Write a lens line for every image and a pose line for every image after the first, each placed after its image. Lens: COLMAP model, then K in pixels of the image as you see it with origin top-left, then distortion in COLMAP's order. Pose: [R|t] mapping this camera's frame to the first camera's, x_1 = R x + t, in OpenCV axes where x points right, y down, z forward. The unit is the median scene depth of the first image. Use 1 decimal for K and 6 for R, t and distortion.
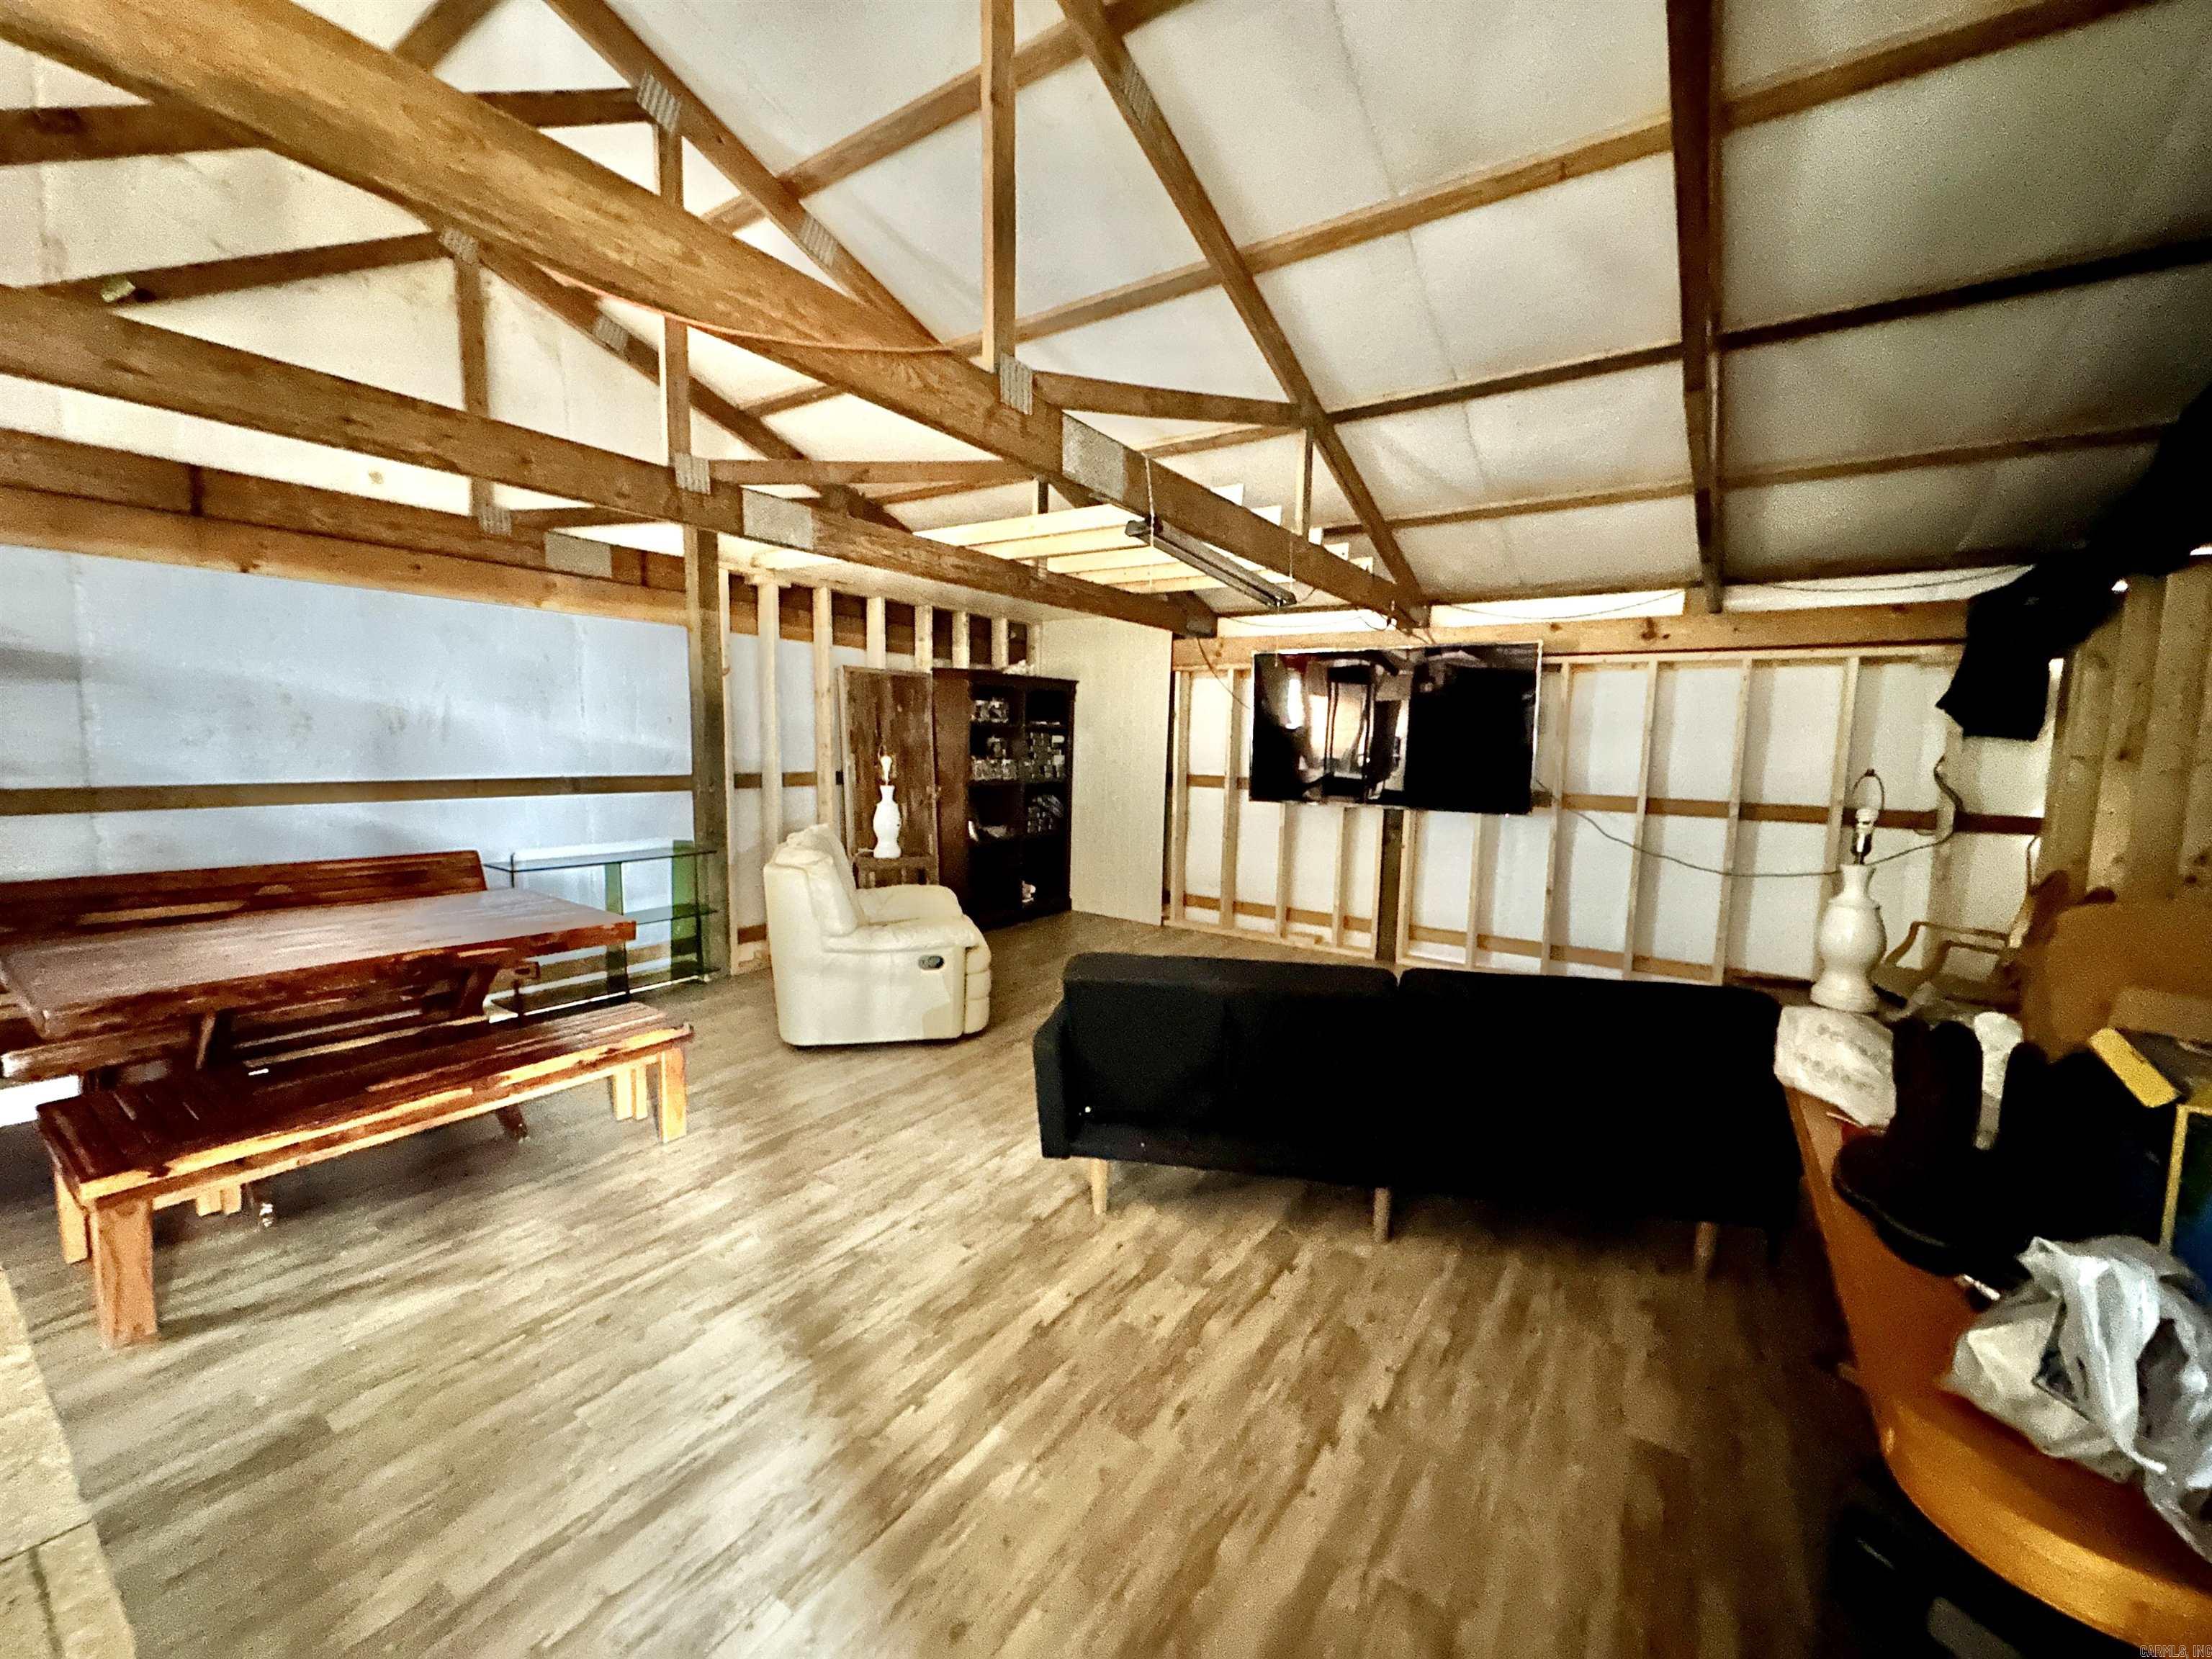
lens RADIAL K [[881.9, 0, 1114.2], [0, 881.9, 830.9], [0, 0, 1]] dist [0.002673, 0.000153]
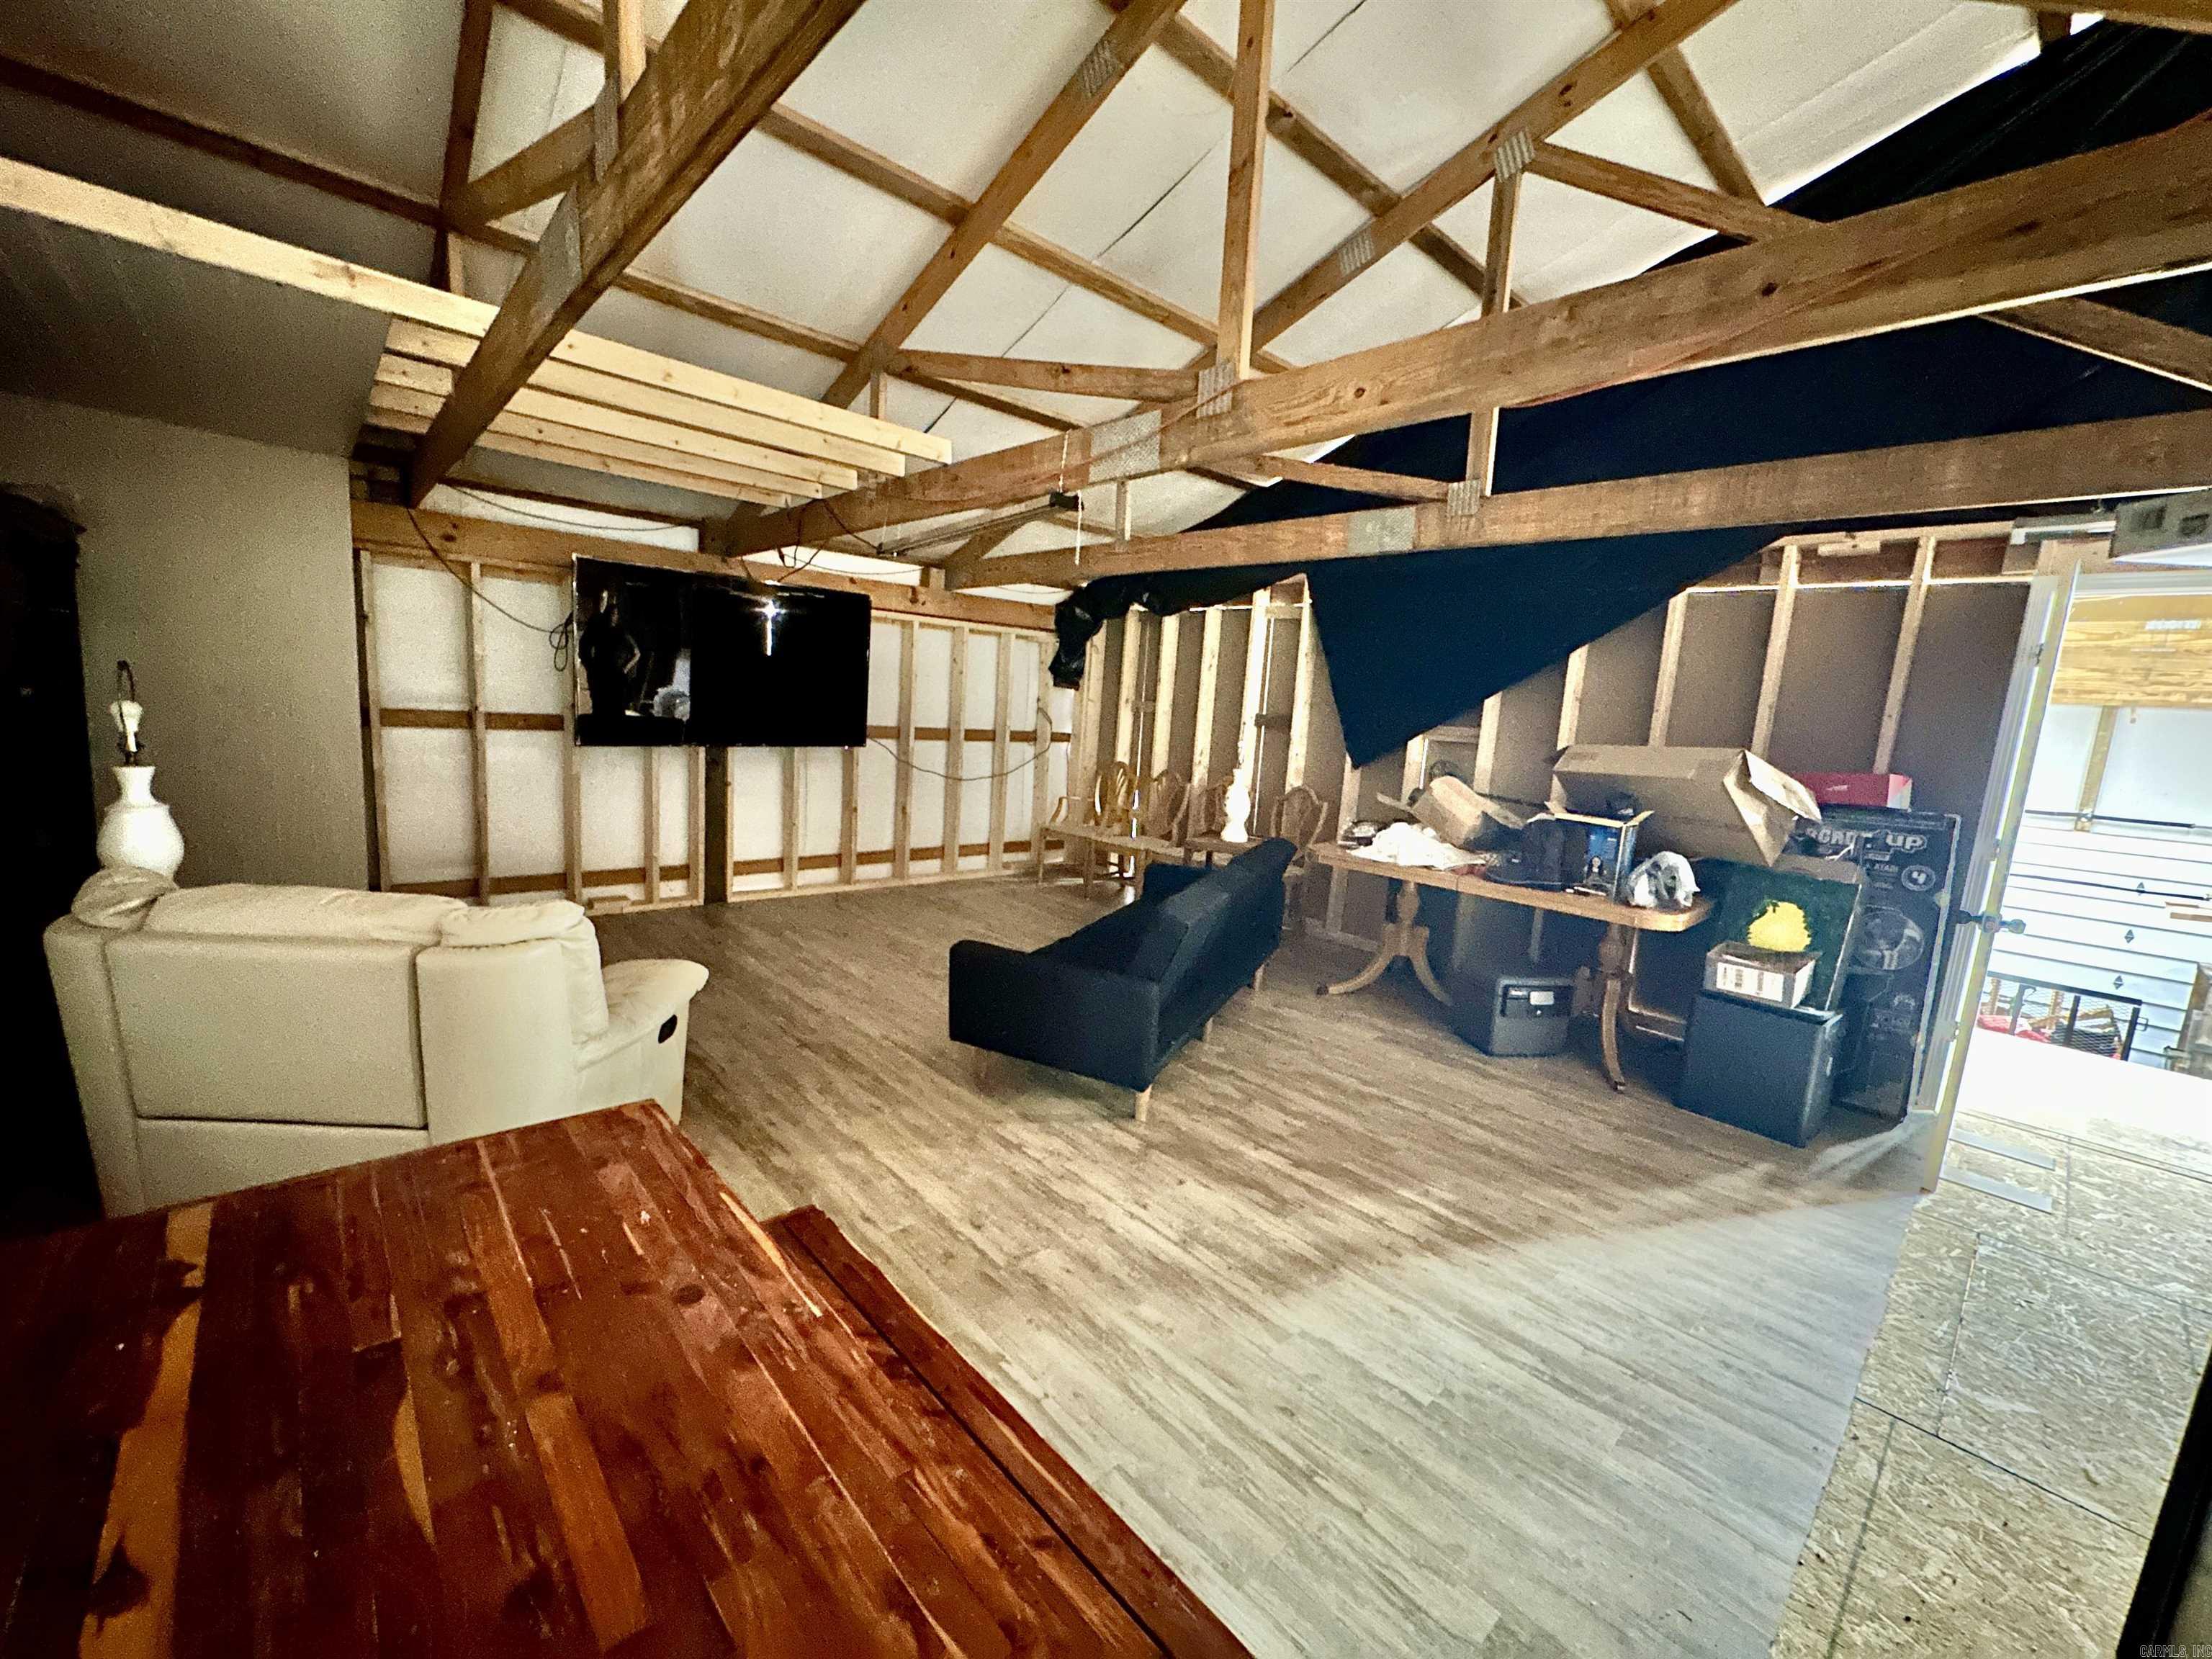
lens RADIAL K [[881.9, 0, 1109.3], [0, 881.9, 831.9], [0, 0, 1]] dist [0.002673, 0.000153]
pose [[0.235659, -0.152007, 0.959874, -1.169273], [0.045587, 0.988334, 0.145322, -0.121665], [-0.970766, 0.009512, 0.239839, 0.819381]]
